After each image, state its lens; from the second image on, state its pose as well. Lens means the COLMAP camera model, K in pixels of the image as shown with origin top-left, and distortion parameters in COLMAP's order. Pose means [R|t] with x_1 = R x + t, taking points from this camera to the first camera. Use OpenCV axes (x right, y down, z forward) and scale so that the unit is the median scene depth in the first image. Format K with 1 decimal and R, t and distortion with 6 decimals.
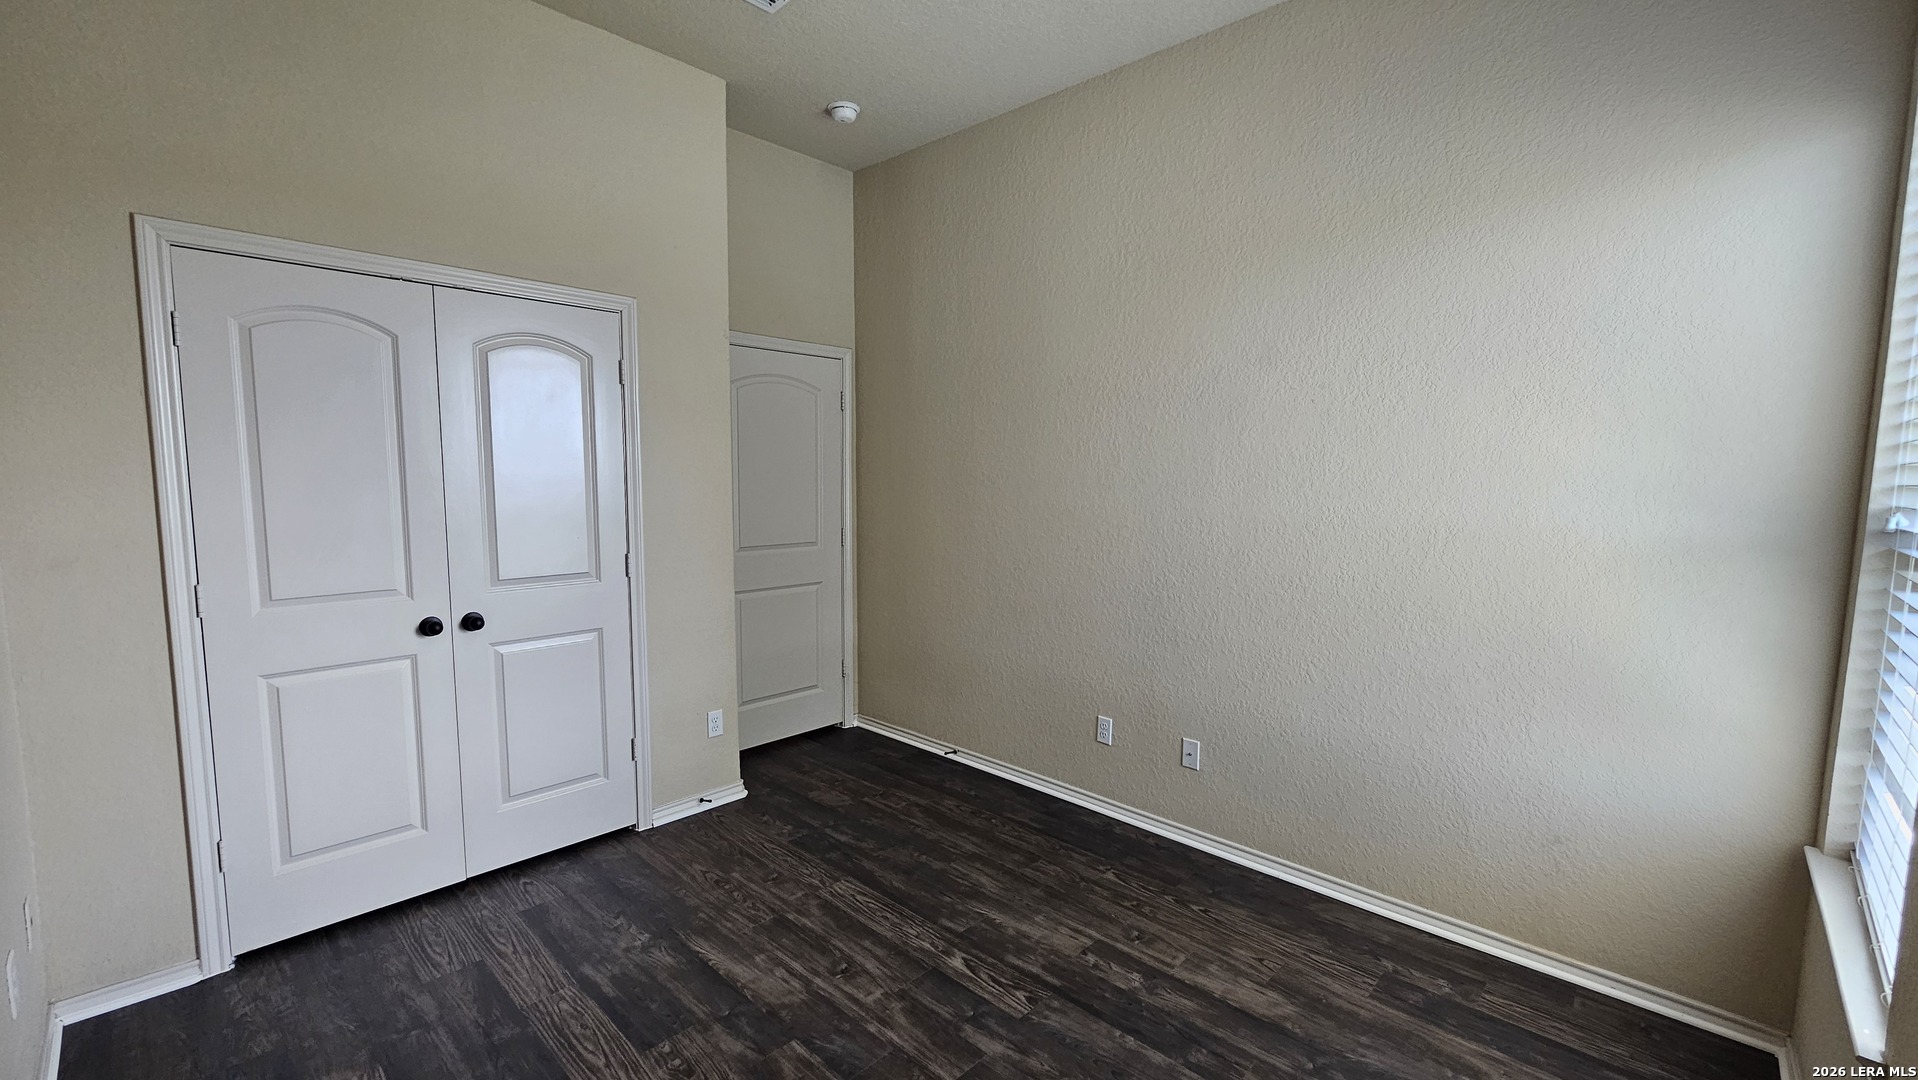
lens RADIAL K [[792.5, 0, 961.5], [0, 792.5, 544.8], [0, 0, 1]] dist [-0.001235, 0.001135]
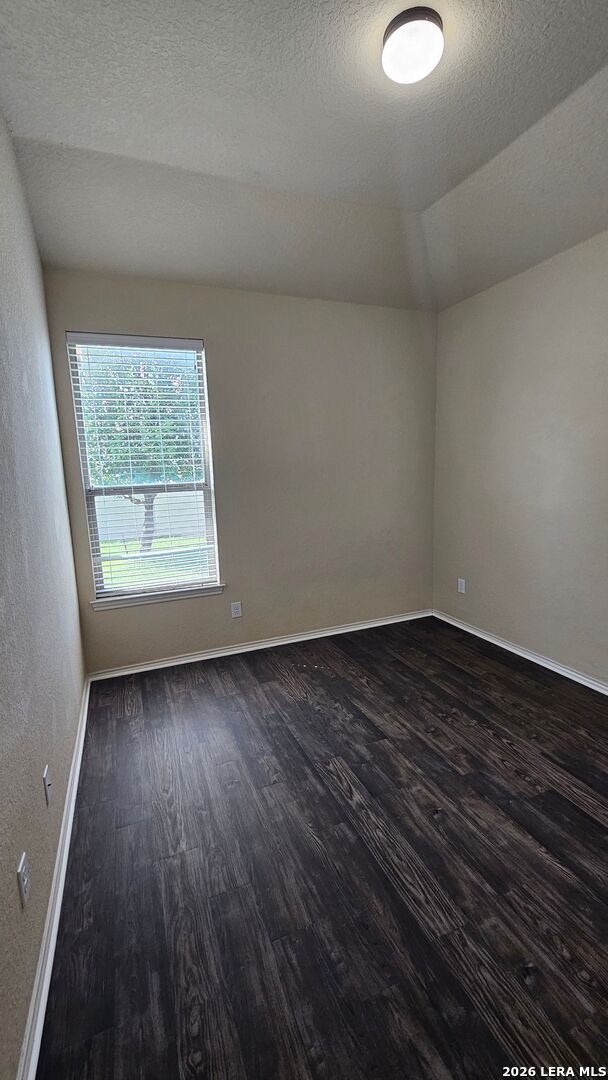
lens RADIAL K [[446.2, 0, 308.6], [0, 446.2, 542.1], [0, 0, 1]] dist [-0.001235, 0.001135]
pose [[-0.915664, -0.043901, 0.399540, -0.208605], [0.066847, 0.963542, 0.259073, -0.138694], [-0.396348, 0.263932, -0.879345, 1.461375]]
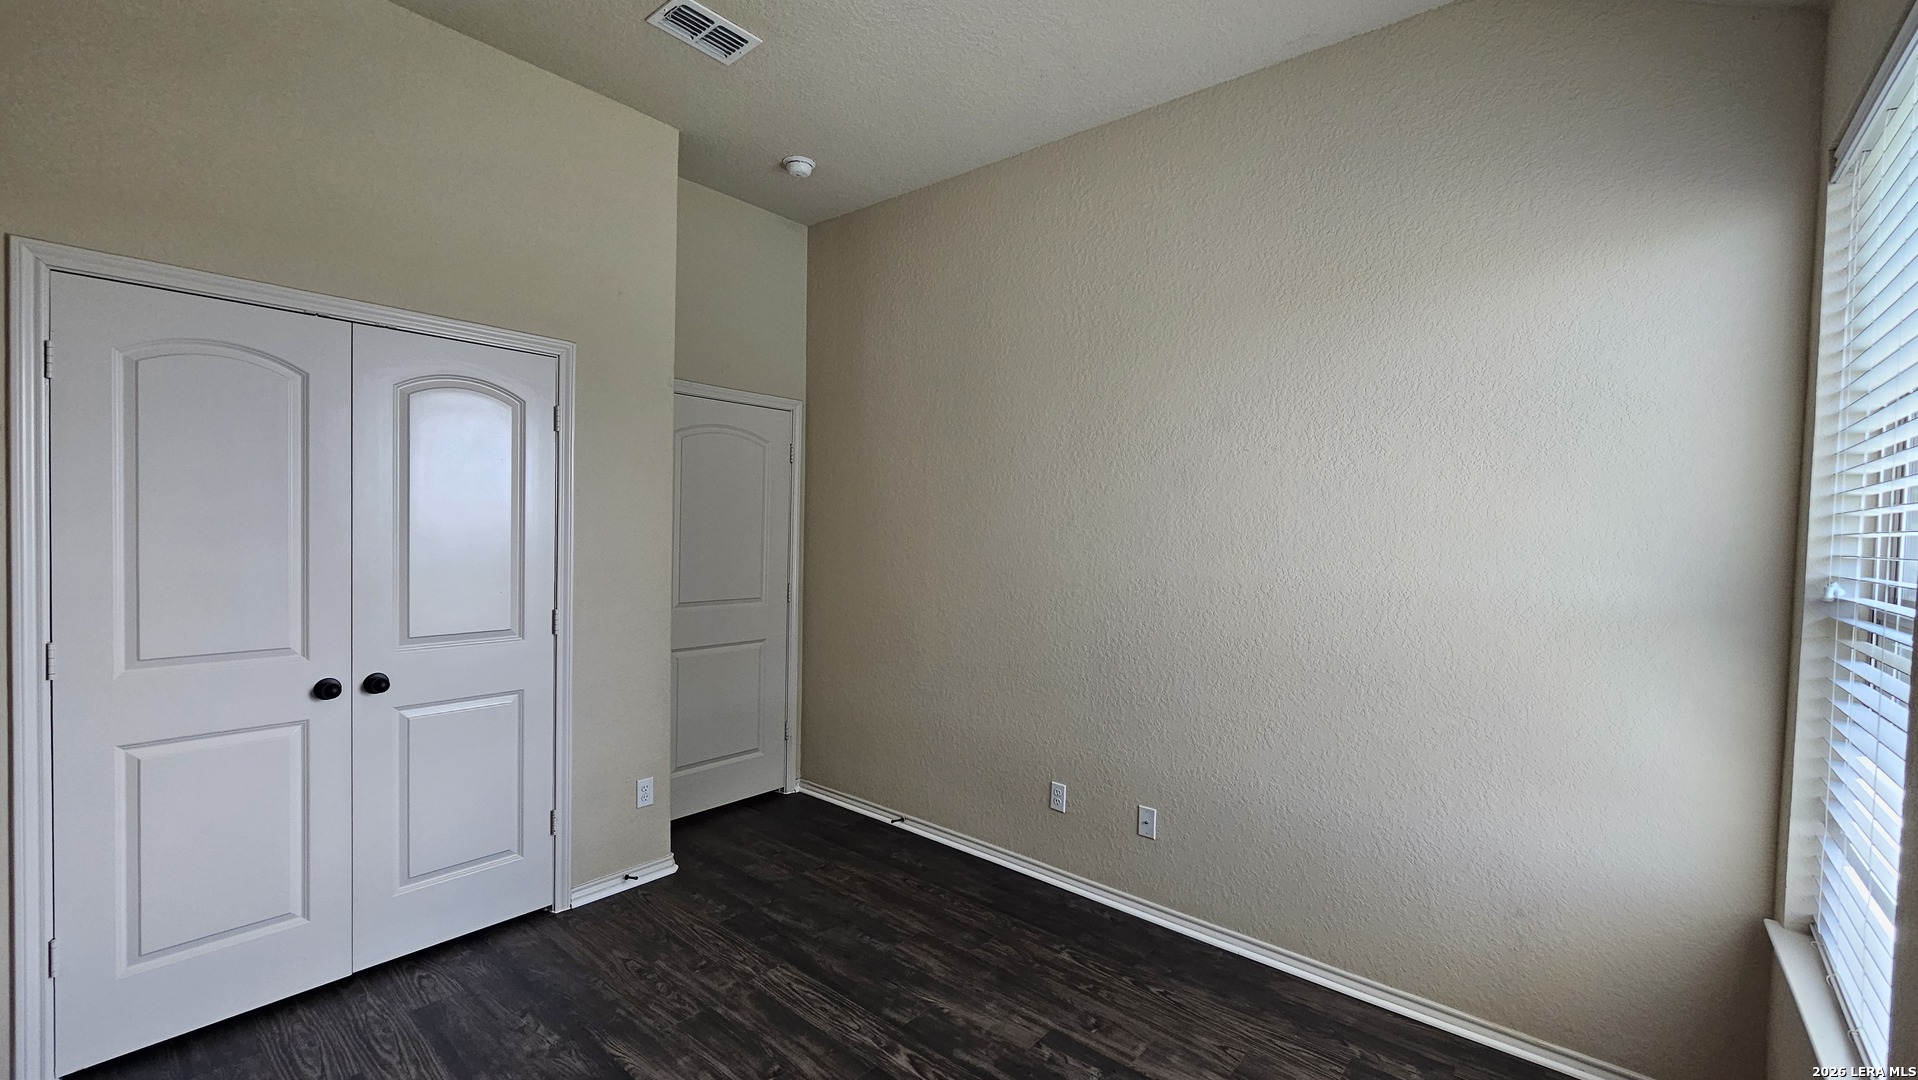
lens RADIAL K [[792.5, 0, 962.4], [0, 792.5, 544.0], [0, 0, 1]] dist [-0.001235, 0.001135]
pose [[0.997911, 0.012848, 0.063316, -0.000833], [-0.008418, 0.997530, -0.069740, -0.005797], [-0.064055, 0.069061, 0.995554, 0.034678]]
